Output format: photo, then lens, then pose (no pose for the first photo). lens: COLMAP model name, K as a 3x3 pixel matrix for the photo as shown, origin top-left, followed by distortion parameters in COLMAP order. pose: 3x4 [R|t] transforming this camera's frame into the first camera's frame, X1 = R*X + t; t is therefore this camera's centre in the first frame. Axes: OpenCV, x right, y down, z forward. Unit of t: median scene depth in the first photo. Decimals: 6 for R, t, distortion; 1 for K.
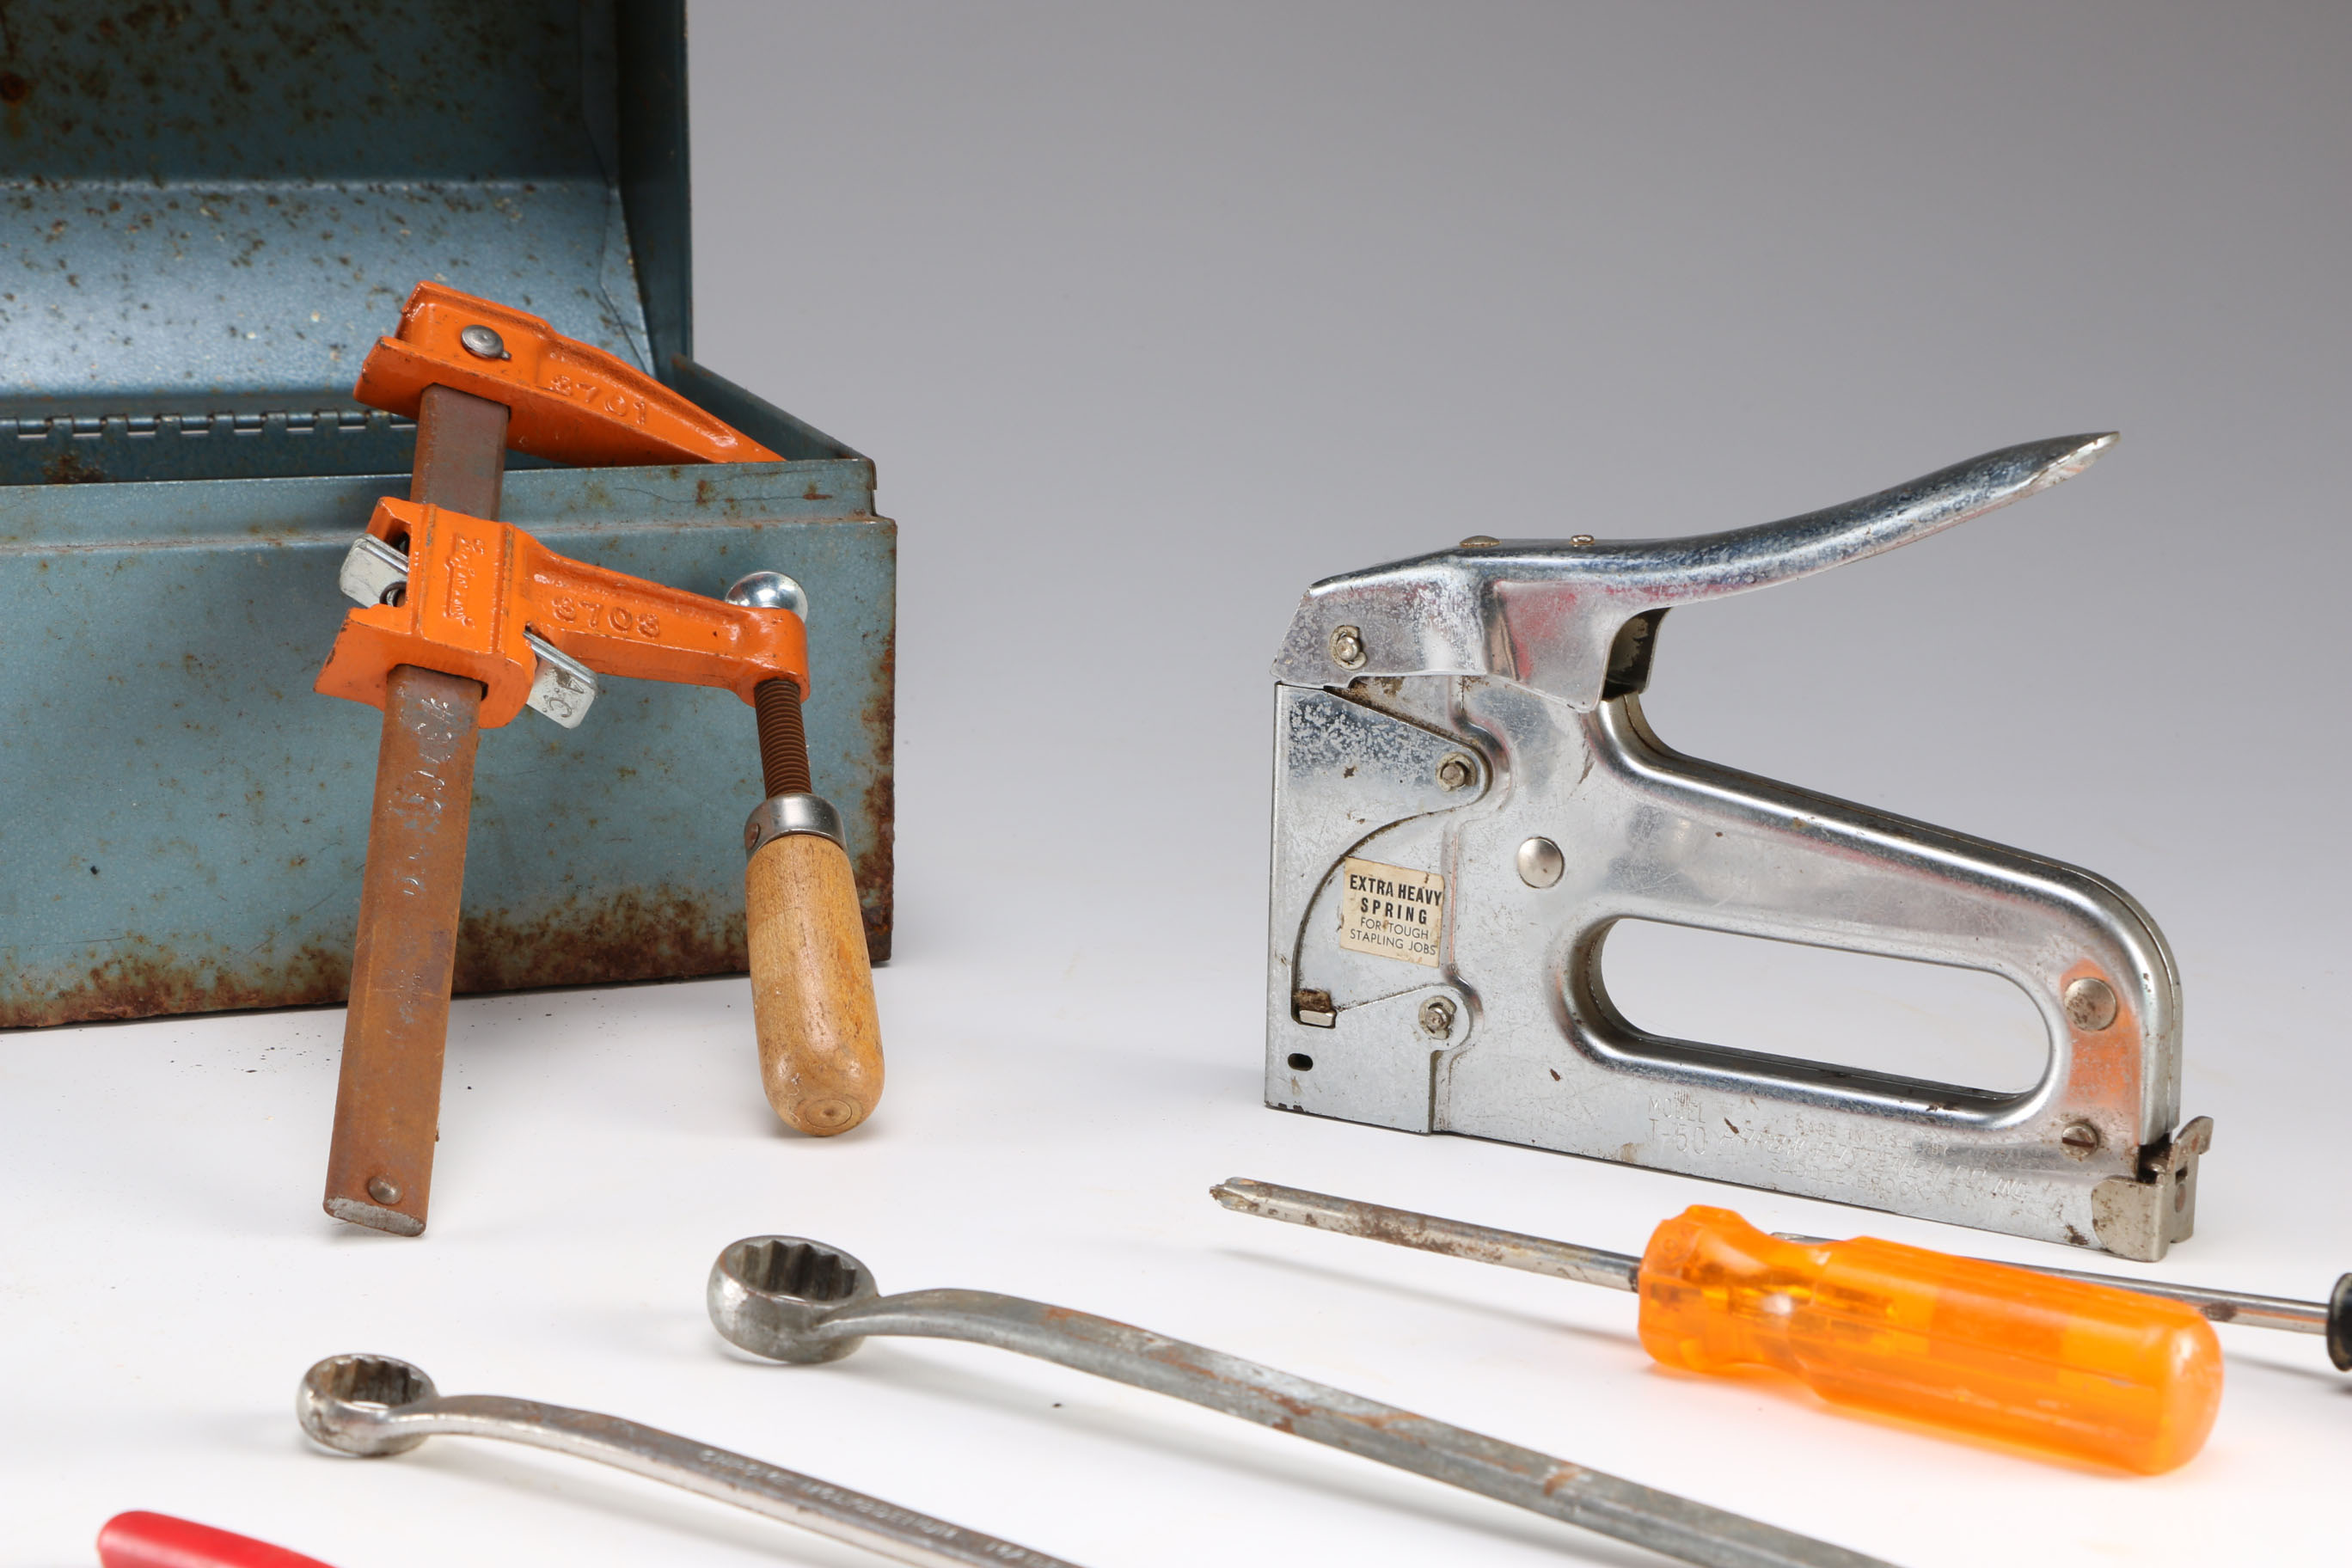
lens RADIAL K [[4696.5, 0, 1176.0], [0, 4696.5, 784.0], [0, 0, 1]] dist [0.148298, 0.539645]
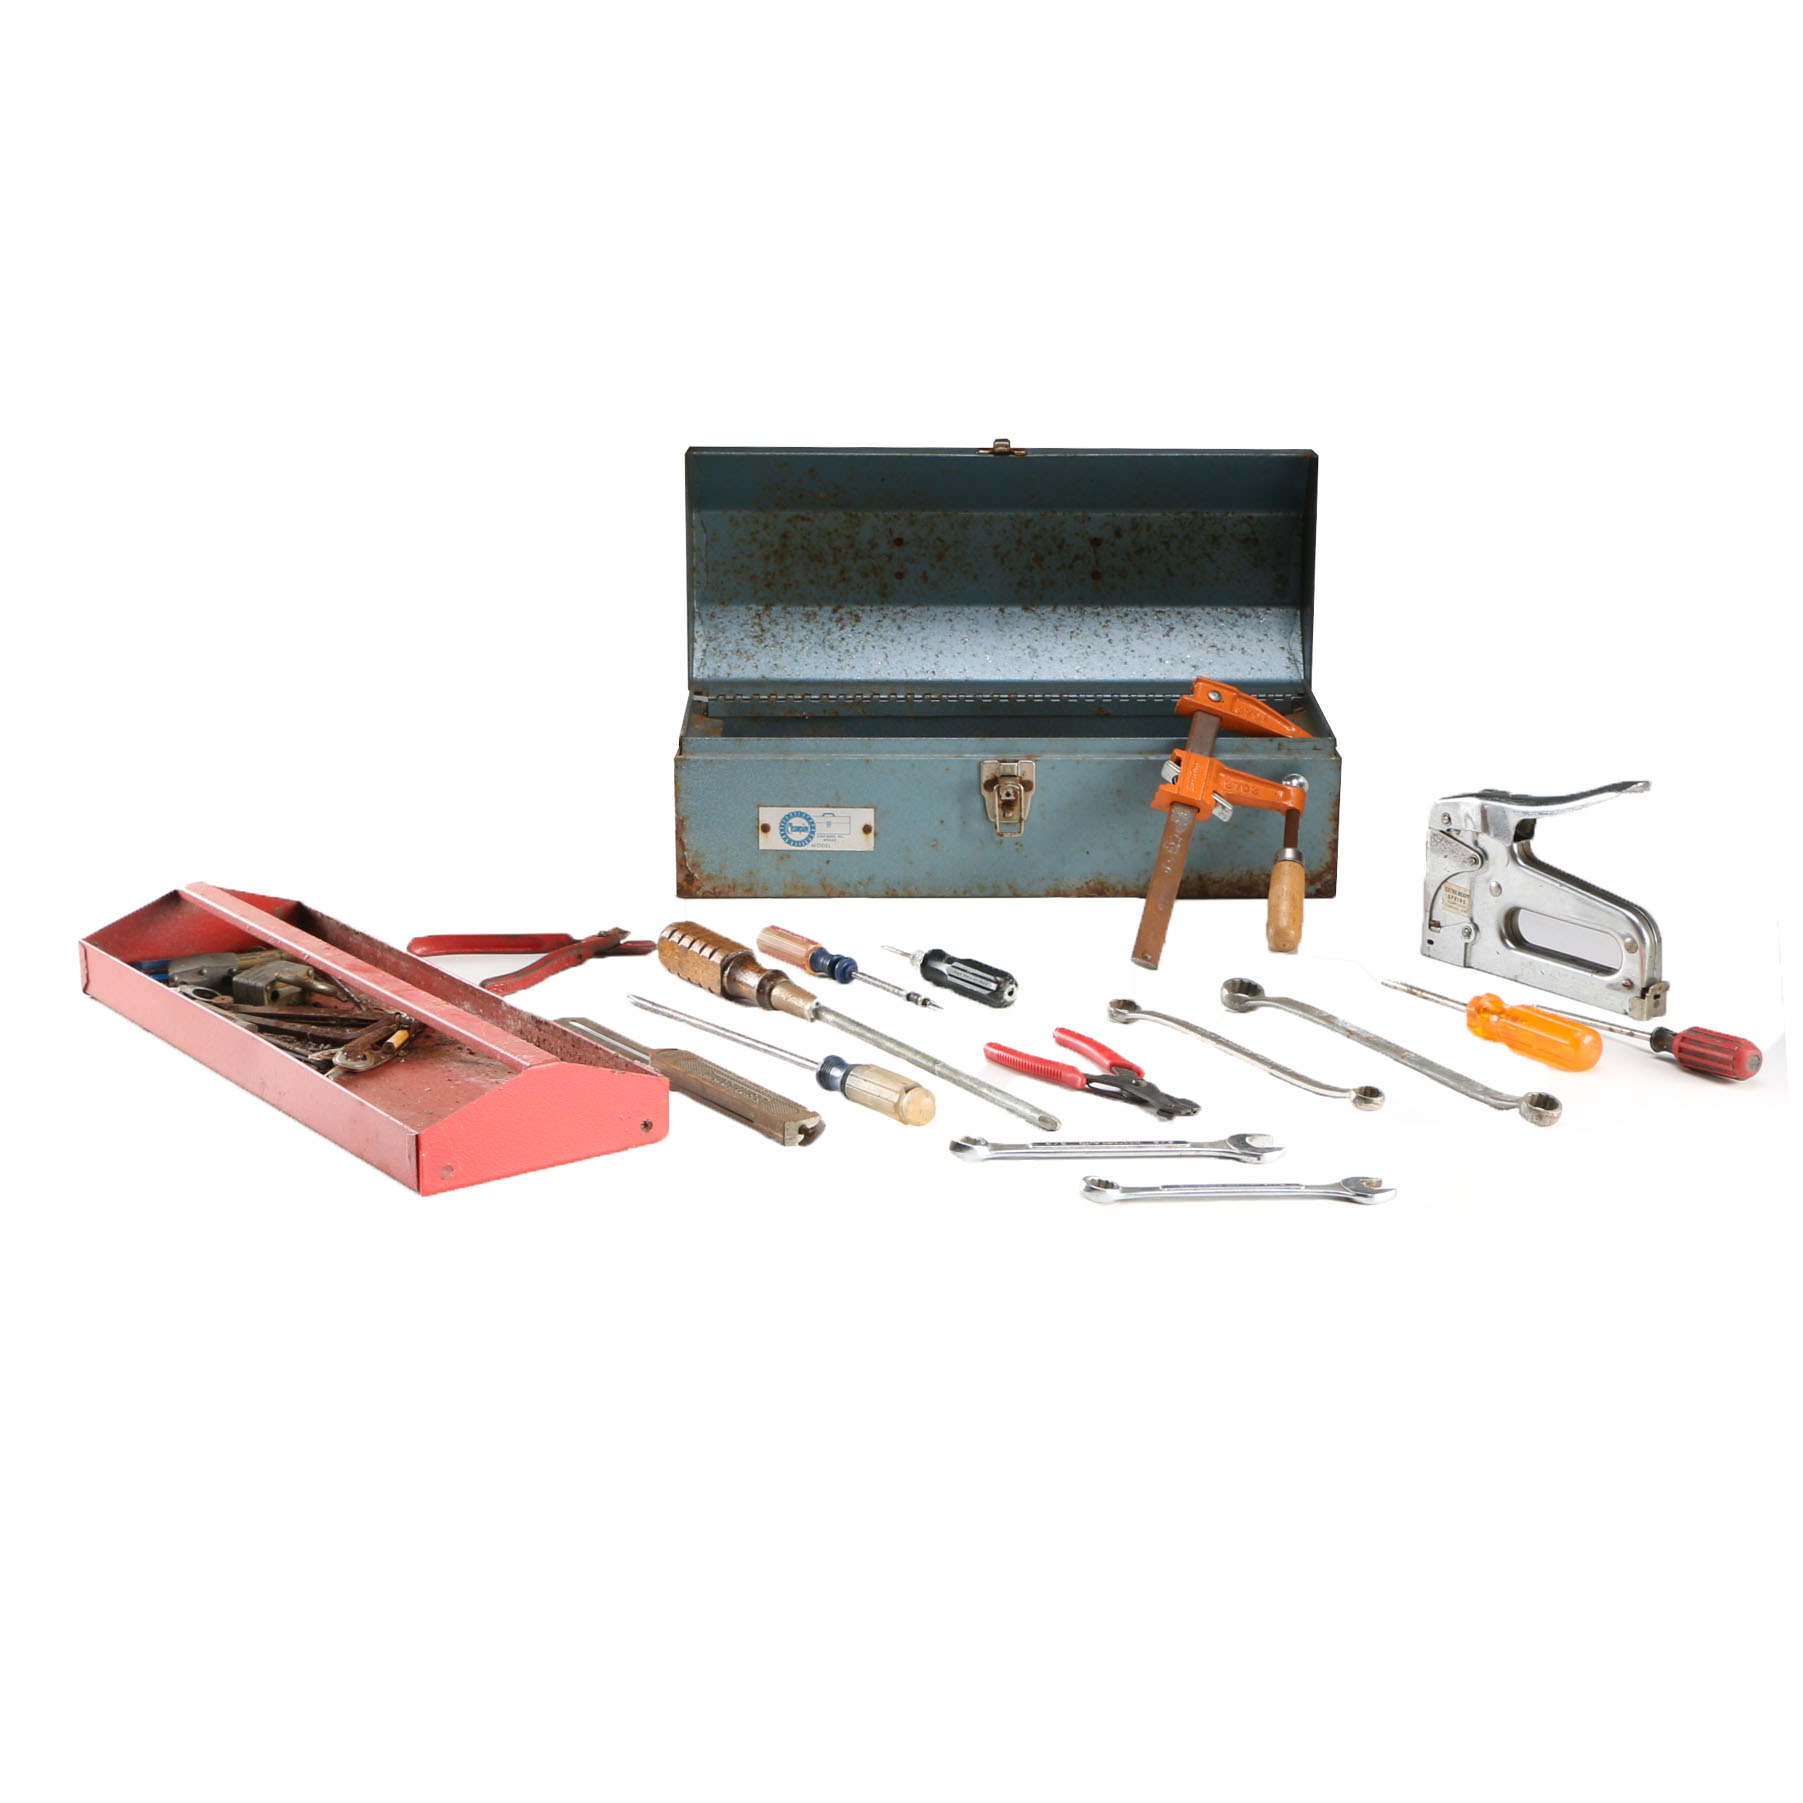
lens RADIAL K [[2414.0, 0, 901.5], [0, 2414.0, 901.5], [0, 0, 1]] dist [0.142532, -0.001187]
pose [[0.941528, 0.077800, -0.327829, 0.222700], [-0.056363, 0.995634, 0.074408, -0.071293], [0.332187, -0.051580, 0.941802, -0.690617]]
